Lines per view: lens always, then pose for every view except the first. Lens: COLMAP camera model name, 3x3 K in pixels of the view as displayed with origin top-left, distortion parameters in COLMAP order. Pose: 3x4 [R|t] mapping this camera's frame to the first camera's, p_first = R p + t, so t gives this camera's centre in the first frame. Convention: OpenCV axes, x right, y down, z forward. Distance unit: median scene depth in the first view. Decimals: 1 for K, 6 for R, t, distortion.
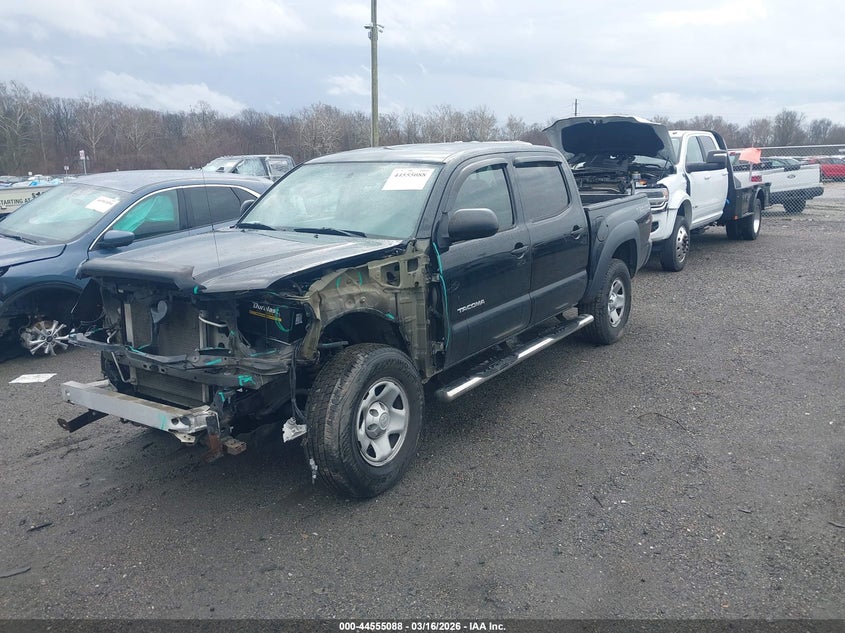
lens RADIAL K [[656.7, 0, 422.5], [0, 656.7, 316.5], [0, 0, 1]] dist [0.001298, -0.001715]
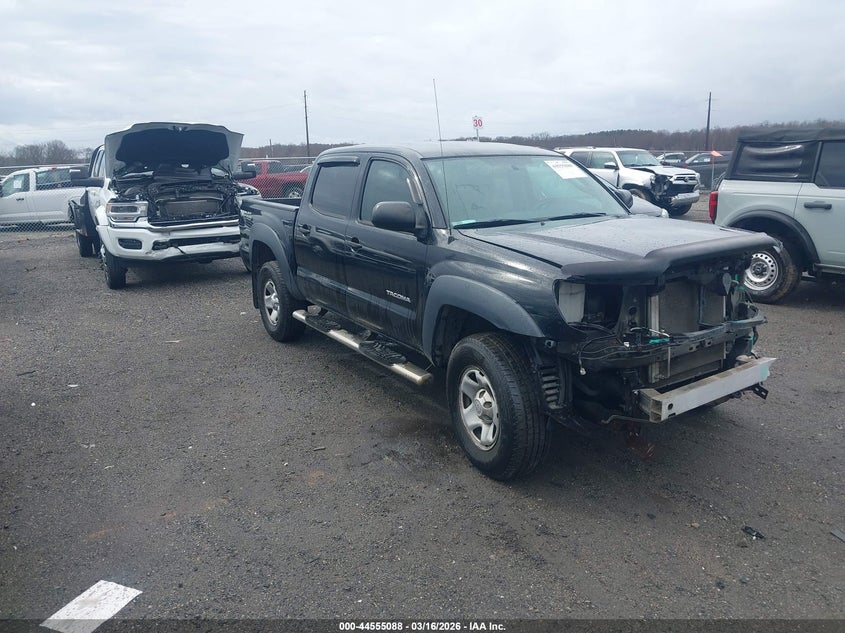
lens RADIAL K [[656.7, 0, 422.5], [0, 656.7, 316.5], [0, 0, 1]] dist [0.001298, -0.001715]
pose [[0.359075, -0.180652, 0.915658, -1.017310], [0.211207, 0.971365, 0.108818, -0.115152], [-0.909097, 0.154319, 0.386948, 0.673416]]
